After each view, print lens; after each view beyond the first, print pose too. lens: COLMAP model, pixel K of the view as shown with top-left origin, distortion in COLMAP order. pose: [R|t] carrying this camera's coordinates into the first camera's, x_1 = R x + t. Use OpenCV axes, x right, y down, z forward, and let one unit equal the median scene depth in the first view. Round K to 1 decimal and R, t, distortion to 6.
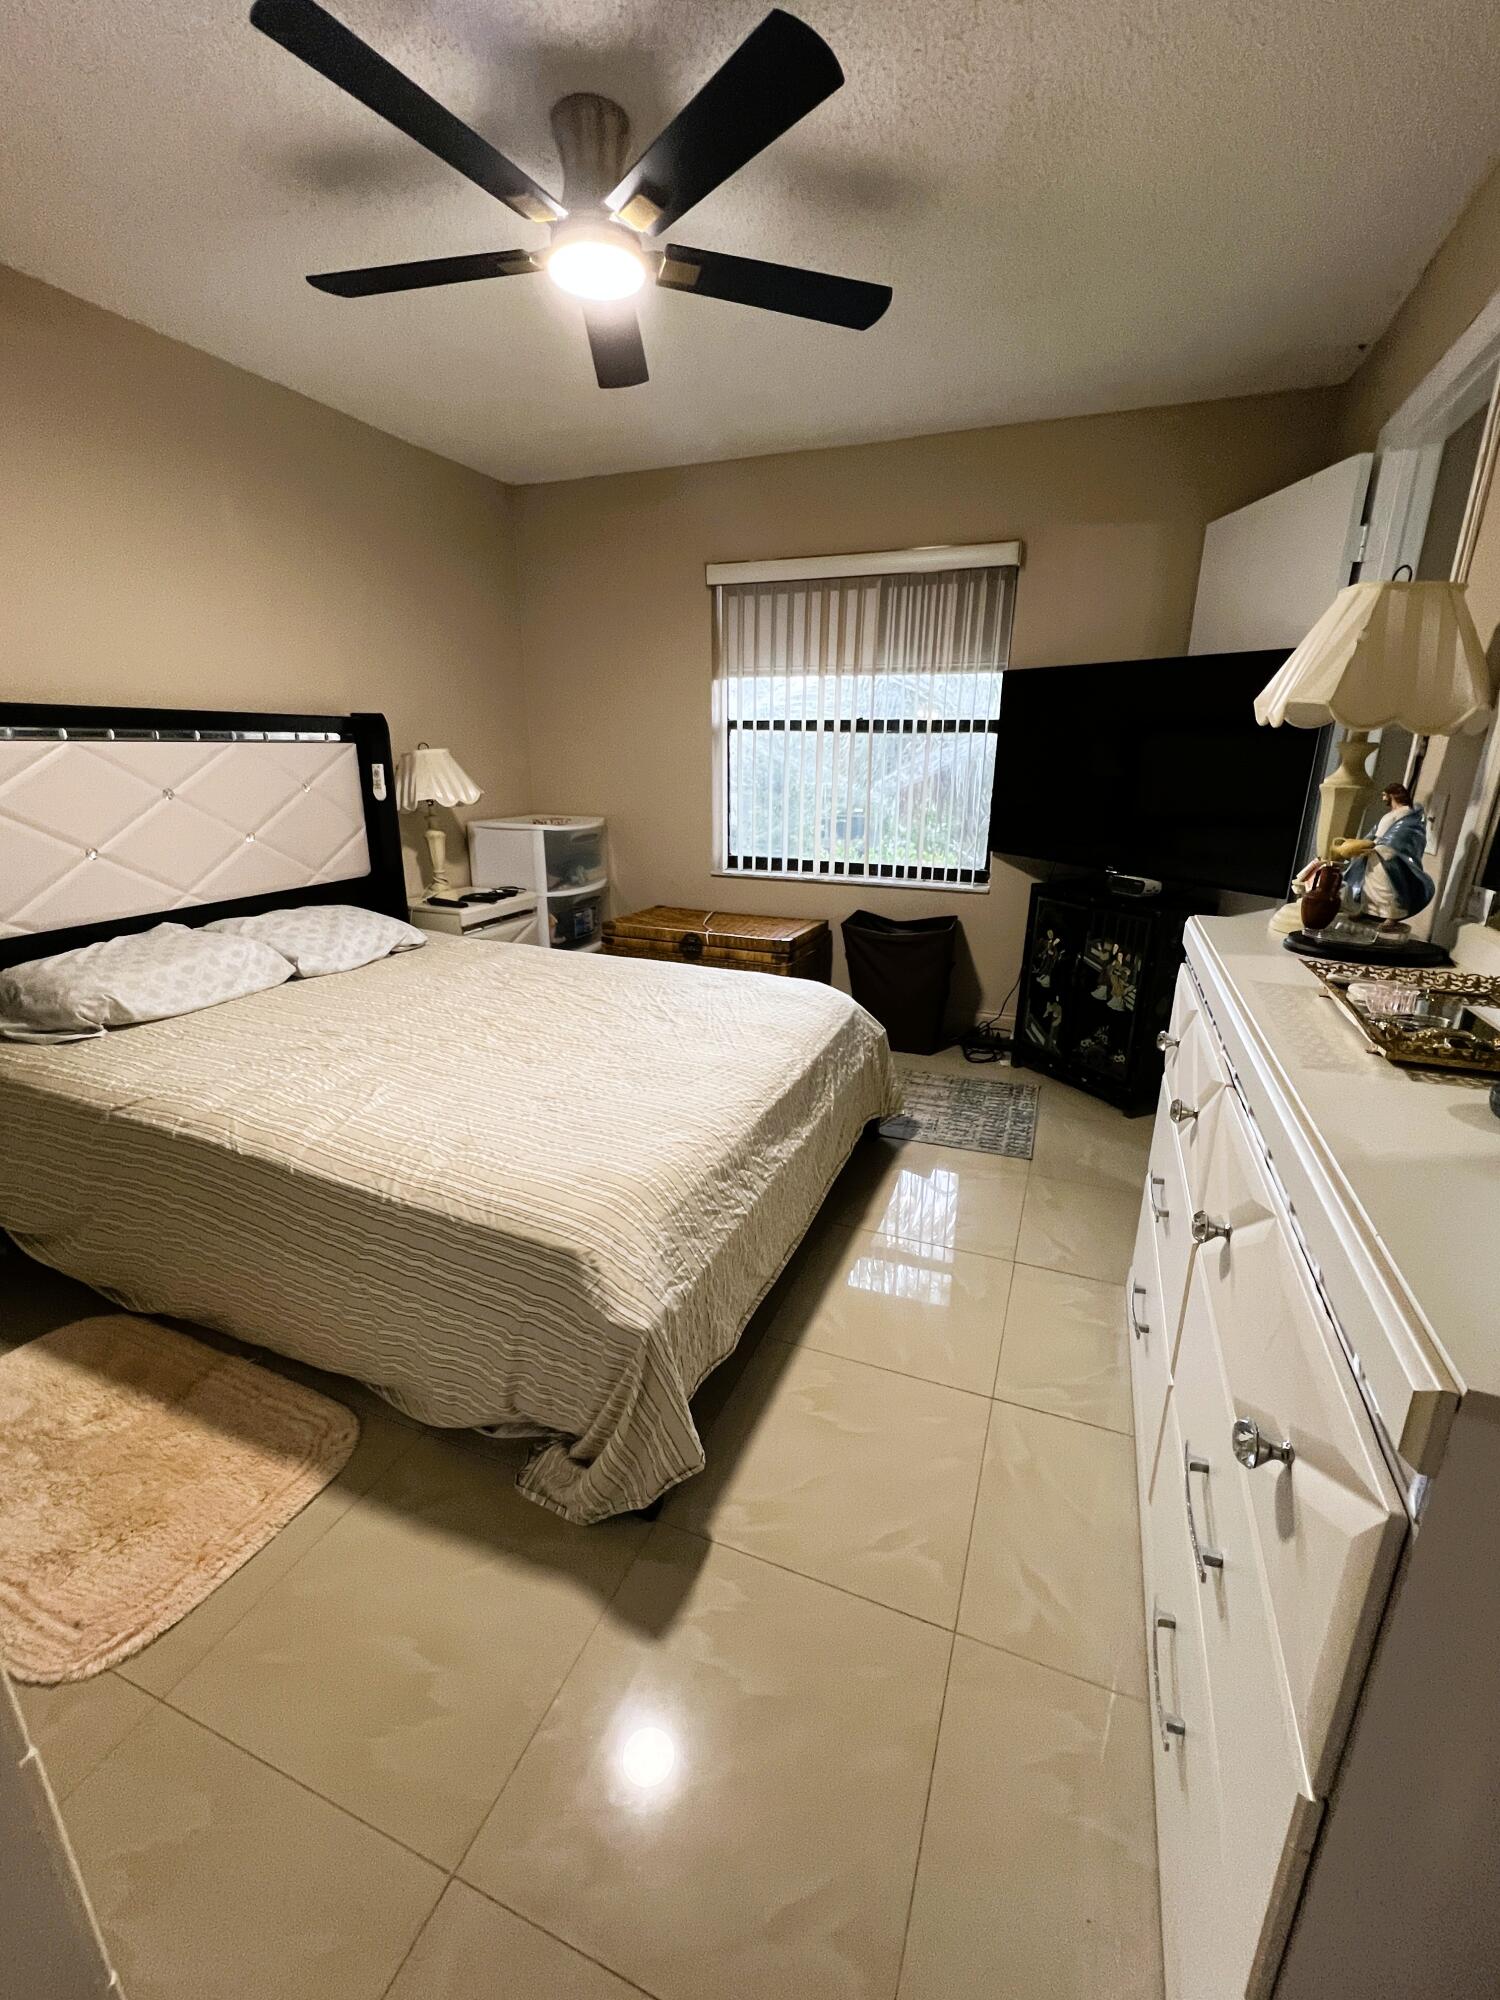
lens RADIAL K [[831.0, 0, 755.1], [0, 831.0, 998.1], [0, 0, 1]] dist [-0.000149, 0.000470]
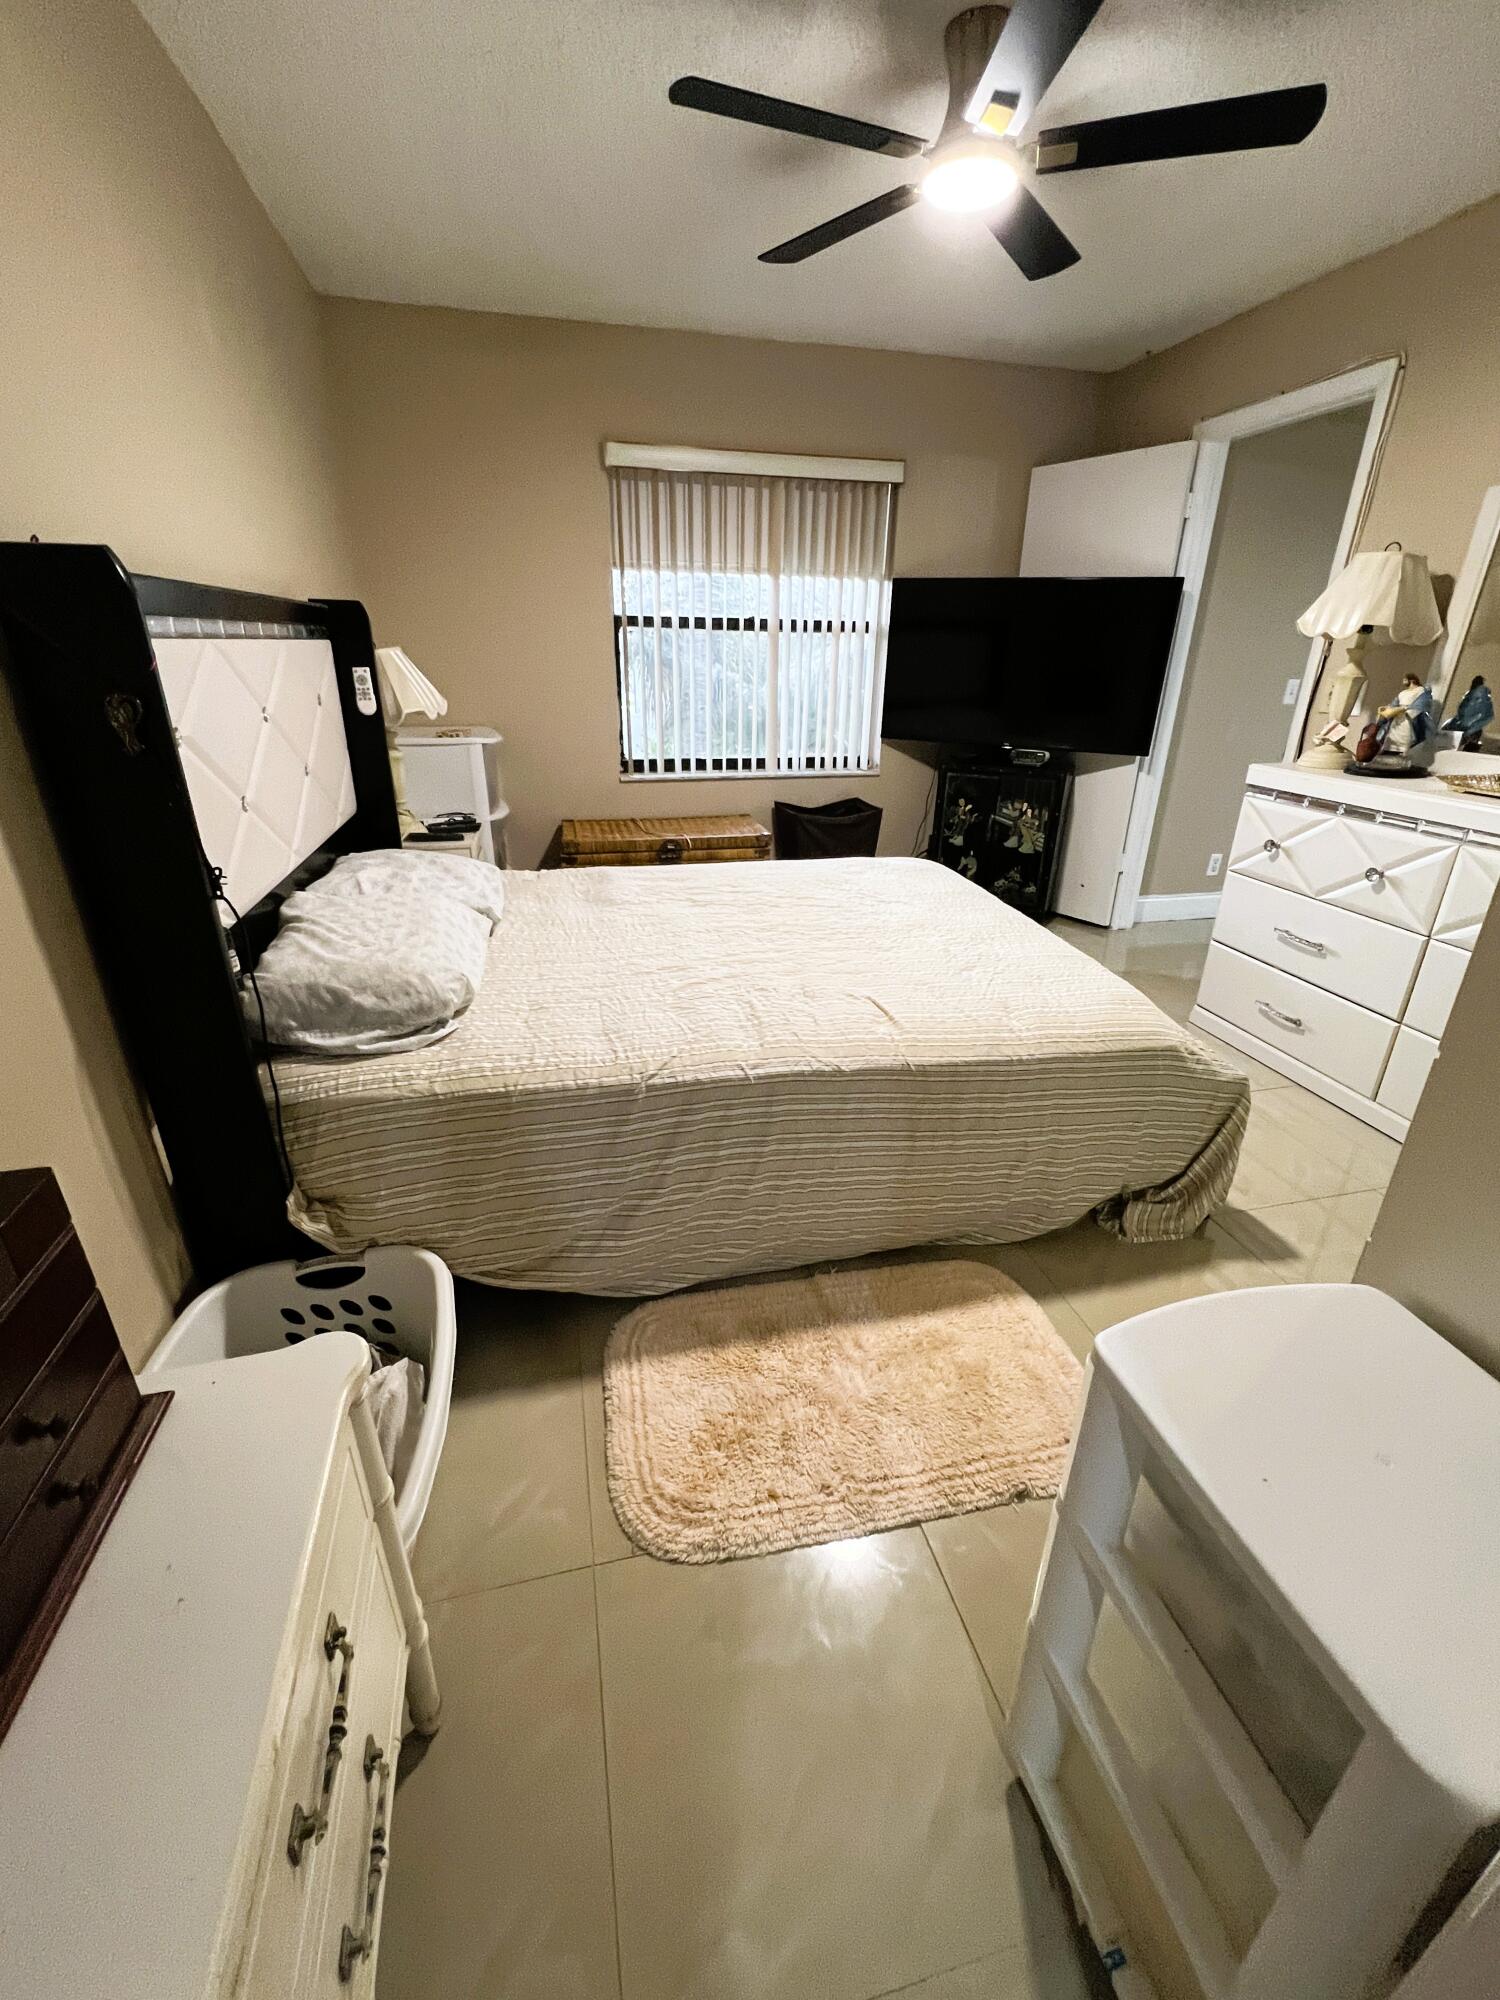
lens RADIAL K [[831.0, 0, 755.1], [0, 831.0, 998.1], [0, 0, 1]] dist [-0.000149, 0.000470]
pose [[0.815975, -0.223199, 0.533260, -0.669480], [0.161281, 0.973725, 0.160771, -0.043048], [-0.555133, -0.045181, 0.830534, 0.123803]]
